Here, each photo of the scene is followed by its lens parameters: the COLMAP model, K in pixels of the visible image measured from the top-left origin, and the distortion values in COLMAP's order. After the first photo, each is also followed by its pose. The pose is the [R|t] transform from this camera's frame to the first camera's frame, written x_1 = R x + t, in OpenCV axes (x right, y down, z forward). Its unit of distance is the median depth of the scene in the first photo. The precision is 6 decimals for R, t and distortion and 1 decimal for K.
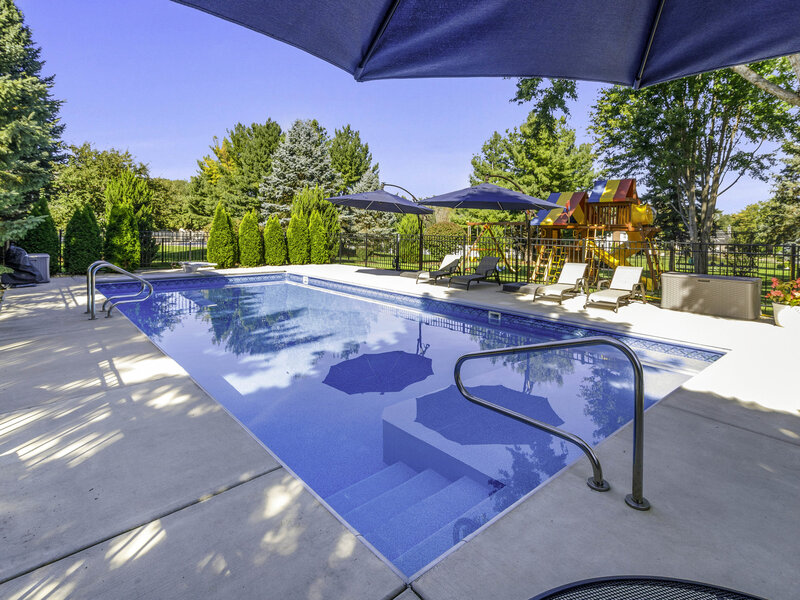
lens RADIAL K [[427.6, 0, 399.8], [0, 427.6, 225.2], [0, 0, 1]] dist [-0.003149, -0.000022]
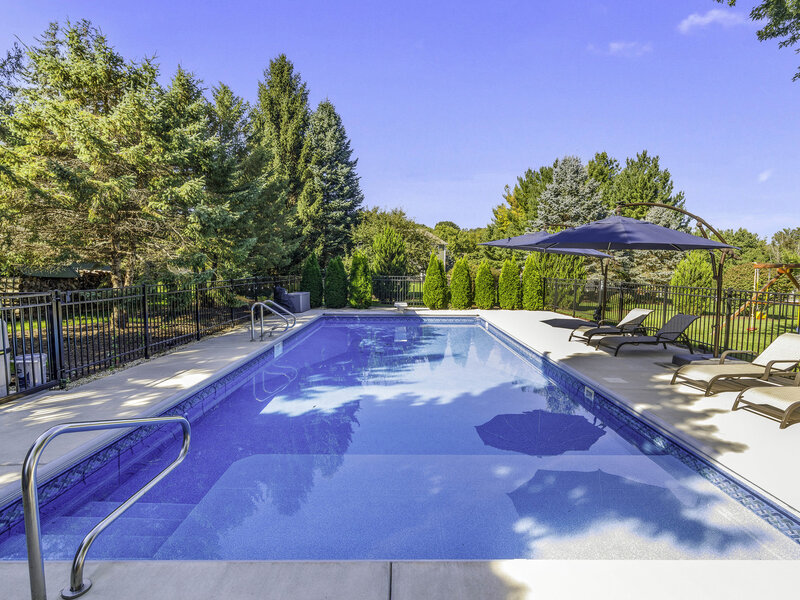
lens RADIAL K [[409.7, 0, 400.0], [0, 409.7, 300.0], [0, 0, 1]] dist [0.003252, 0.000380]
pose [[0.760127, 0.042764, -0.648366, 0.211839], [0.008800, 0.997063, 0.076079, -0.006349], [0.649715, -0.063535, 0.757518, 0.115747]]
